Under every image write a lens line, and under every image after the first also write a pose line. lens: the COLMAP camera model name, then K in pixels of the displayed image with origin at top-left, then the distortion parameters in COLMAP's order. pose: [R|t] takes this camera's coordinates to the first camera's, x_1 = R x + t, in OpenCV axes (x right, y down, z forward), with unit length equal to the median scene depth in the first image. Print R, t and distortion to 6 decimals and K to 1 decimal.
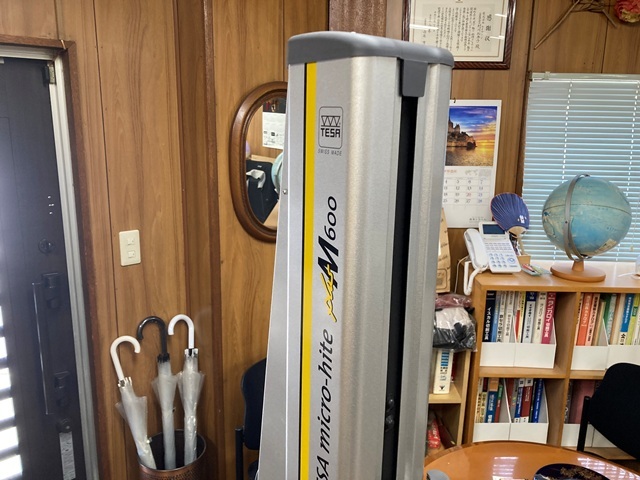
lens RADIAL K [[517.5, 0, 324.2], [0, 517.5, 238.6], [0, 0, 1]] dist [0.023438, -0.017531]
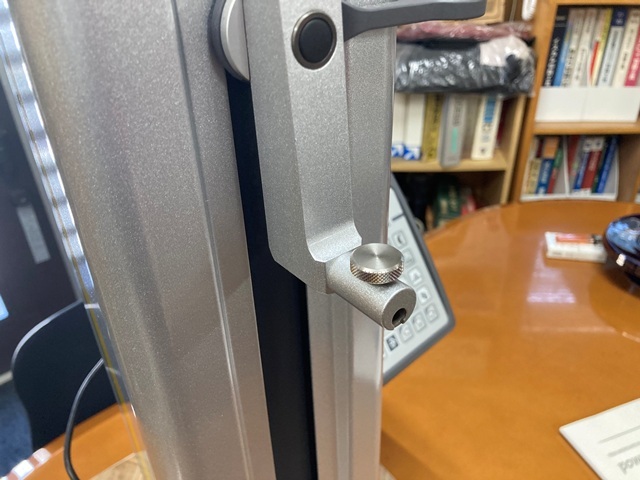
lens RADIAL K [[517.5, 0, 332.7], [0, 517.5, 234.8], [0, 0, 1]] dist [0.023438, -0.017531]
pose [[0.997326, -0.011863, -0.072110, 0.057090], [0.034378, 0.946899, 0.319689, 0.153726], [0.064488, -0.321313, 0.944775, 0.210830]]
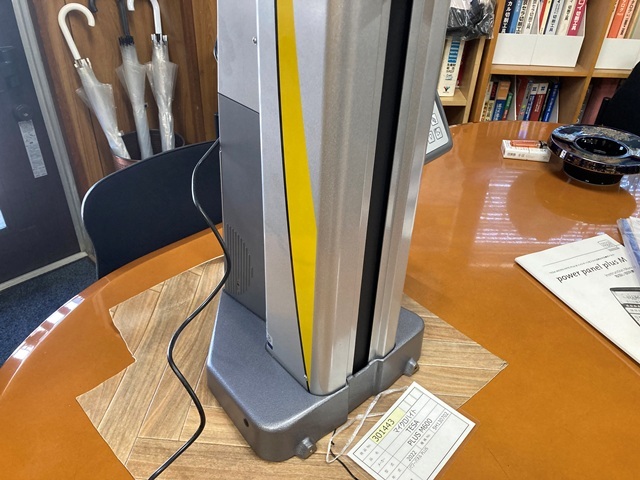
lens RADIAL K [[517.5, 0, 323.1], [0, 517.5, 233.7], [0, 0, 1]] dist [0.023438, -0.017531]
pose [[0.999823, 0.008263, 0.016924, 0.001868], [-0.013777, 0.933582, 0.358100, 0.209623], [-0.012841, -0.358269, 0.933530, 0.083148]]
